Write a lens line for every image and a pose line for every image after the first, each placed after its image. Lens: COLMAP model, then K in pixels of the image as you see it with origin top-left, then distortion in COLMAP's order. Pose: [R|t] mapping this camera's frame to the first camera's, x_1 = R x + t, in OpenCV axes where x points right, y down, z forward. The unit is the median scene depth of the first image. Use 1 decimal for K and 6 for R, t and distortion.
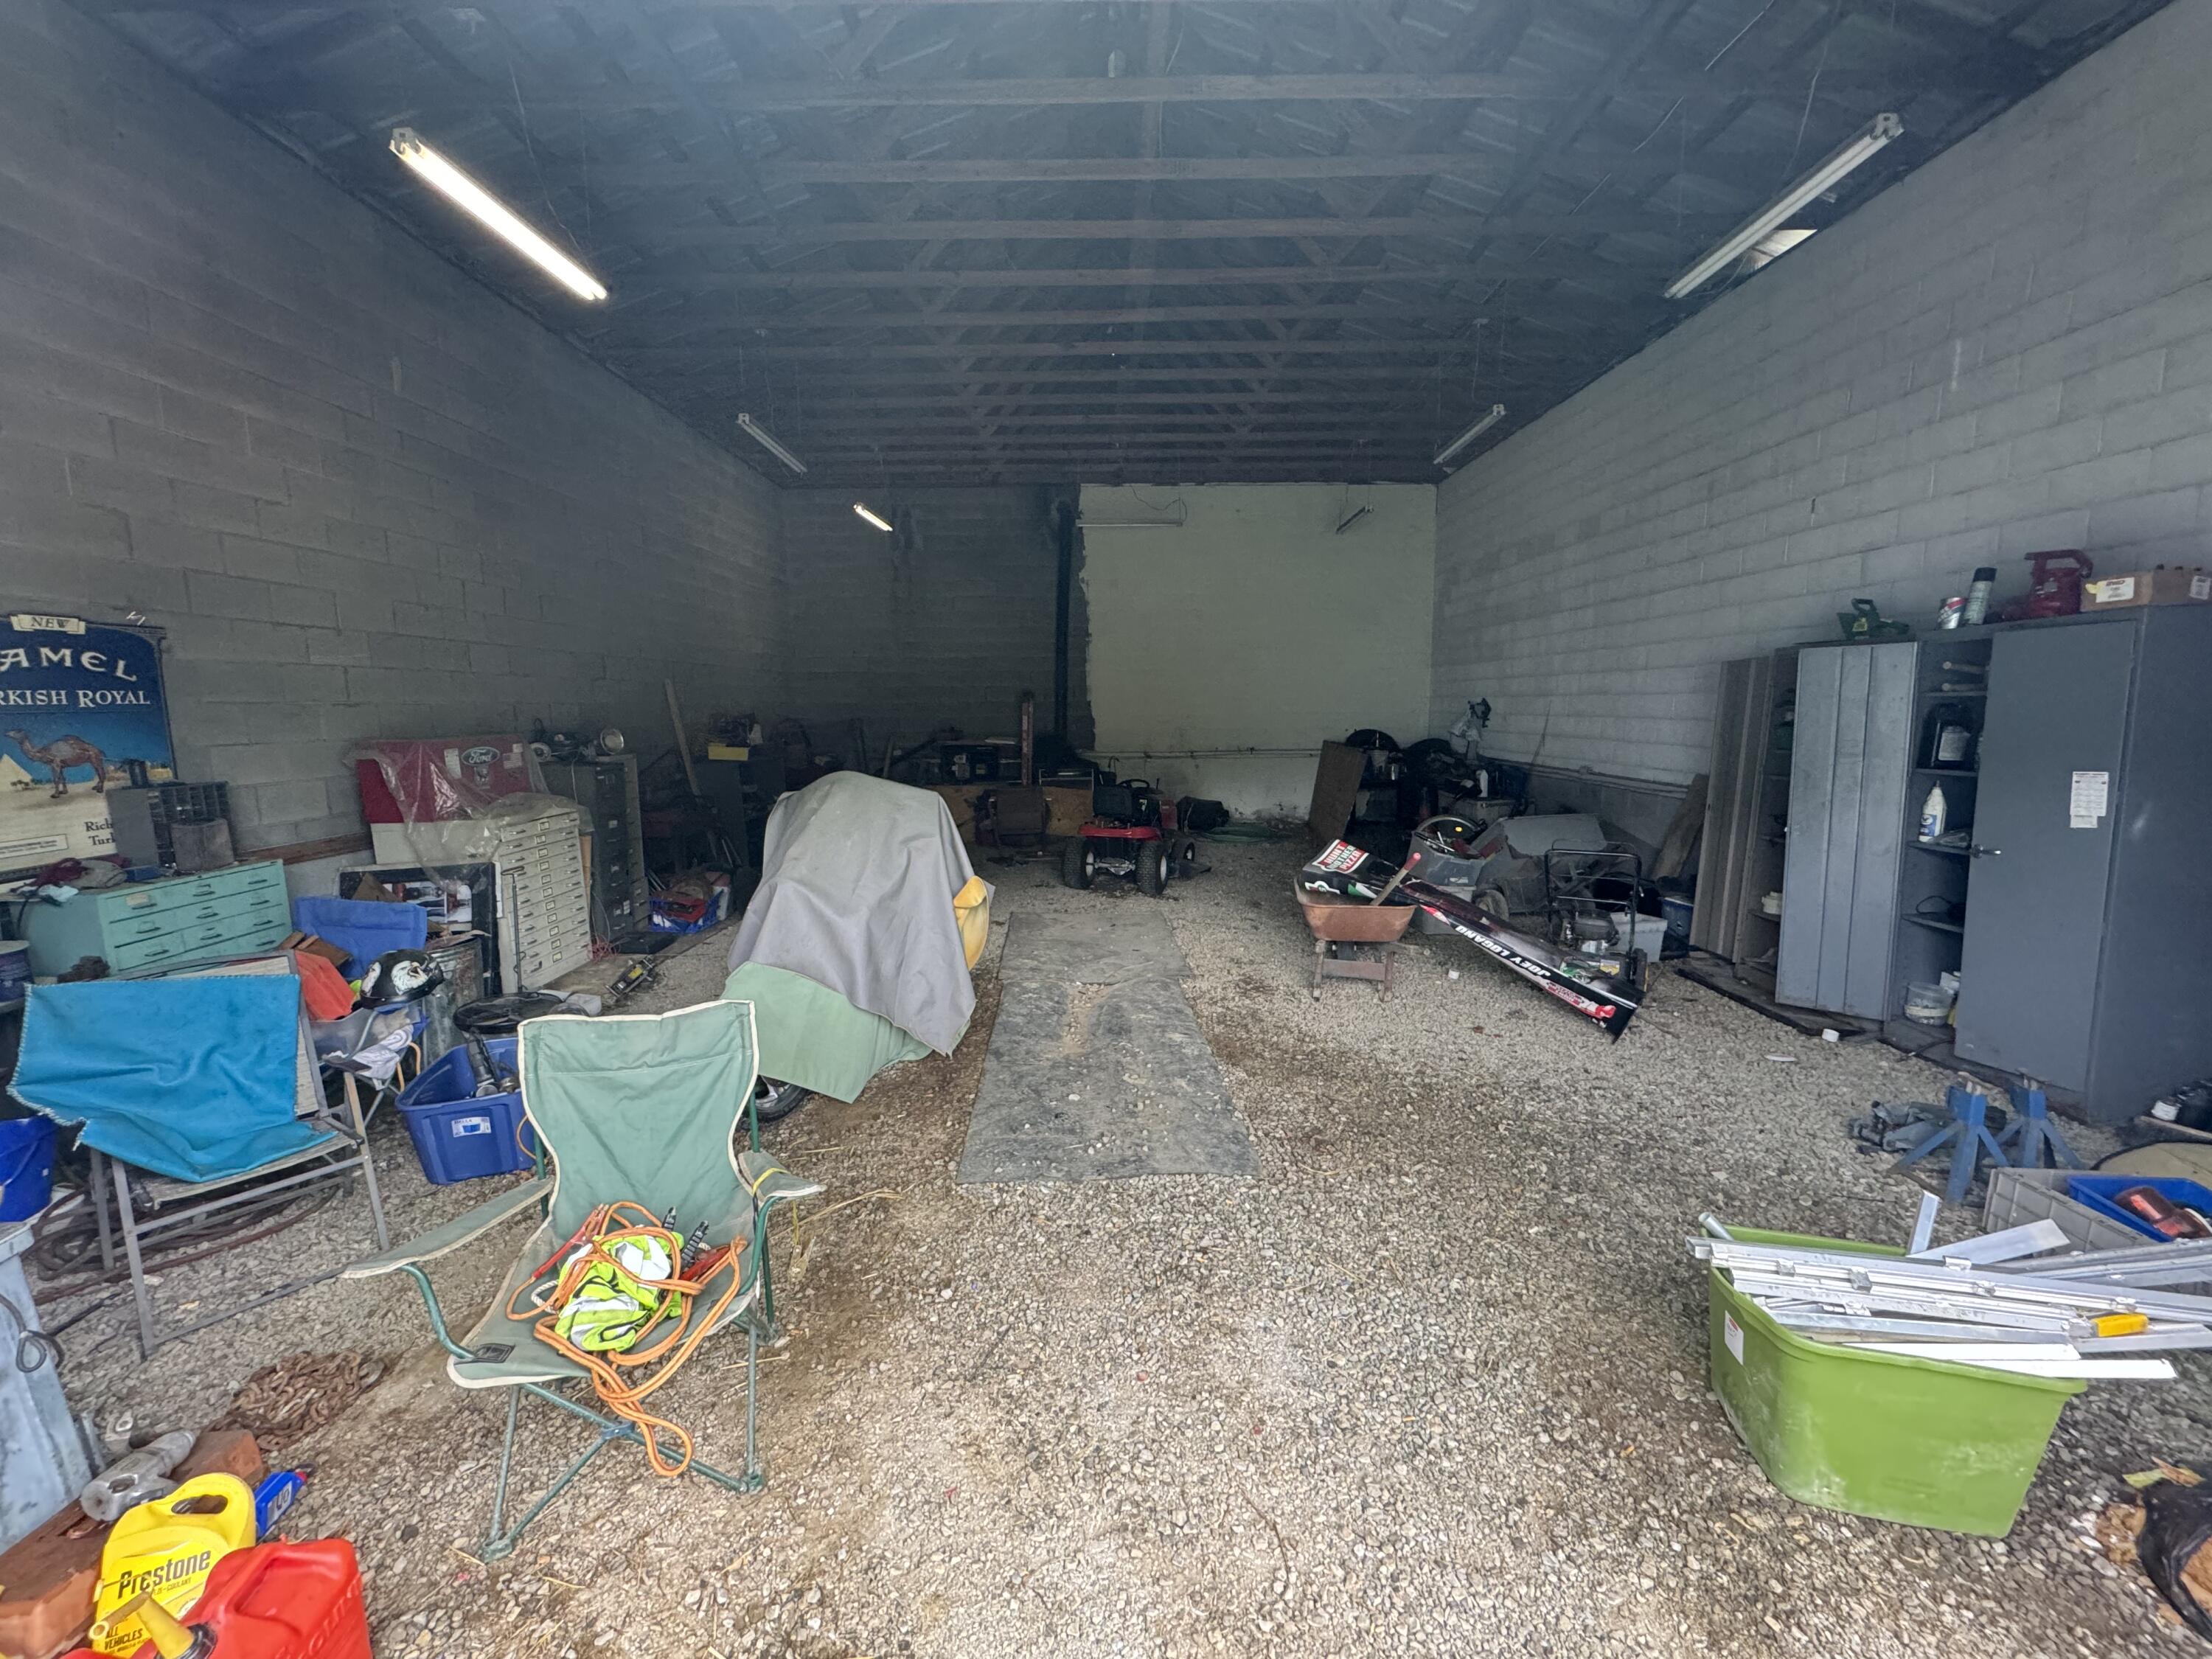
lens RADIAL K [[879.5, 0, 1103.5], [0, 879.5, 820.2], [0, 0, 1]] dist [-0.002629, 0.000499]
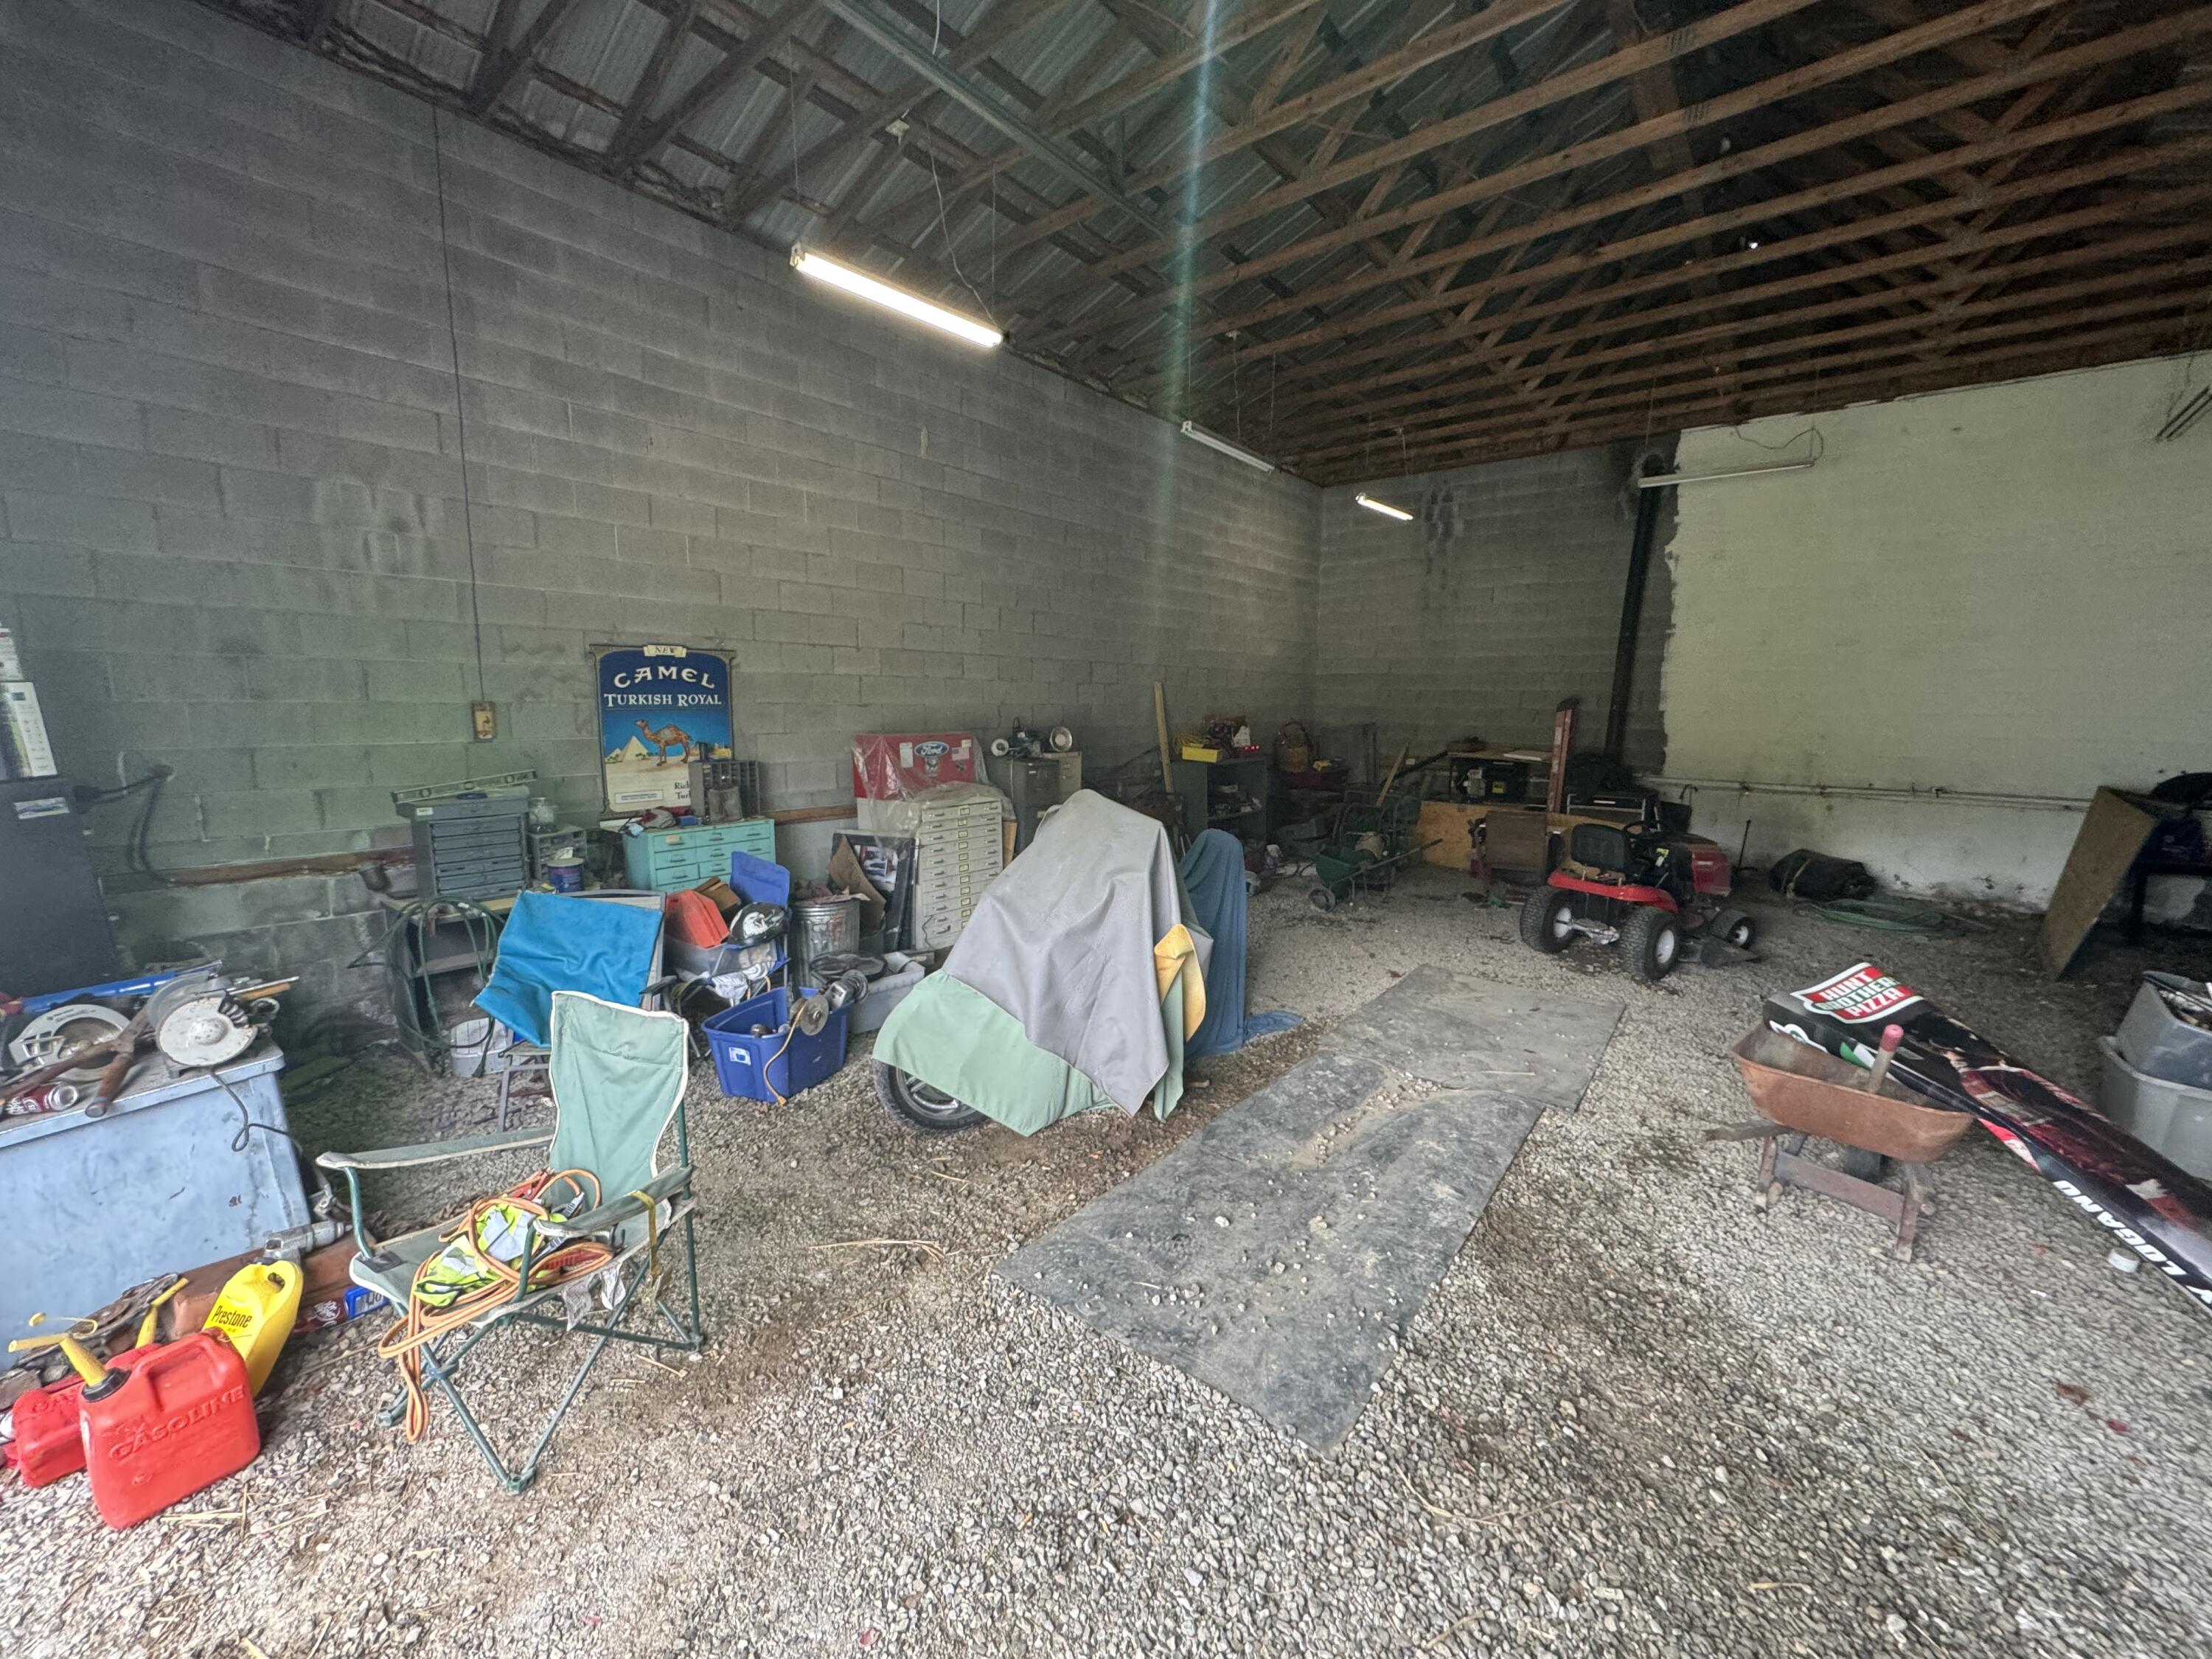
lens RADIAL K [[879.5, 0, 1103.0], [0, 879.5, 822.9], [0, 0, 1]] dist [-0.002629, 0.000499]
pose [[0.768103, 0.106215, -0.631456, 0.315641], [-0.101940, 0.993853, 0.043173, -0.061789], [0.632160, 0.031209, 0.774209, 0.272347]]
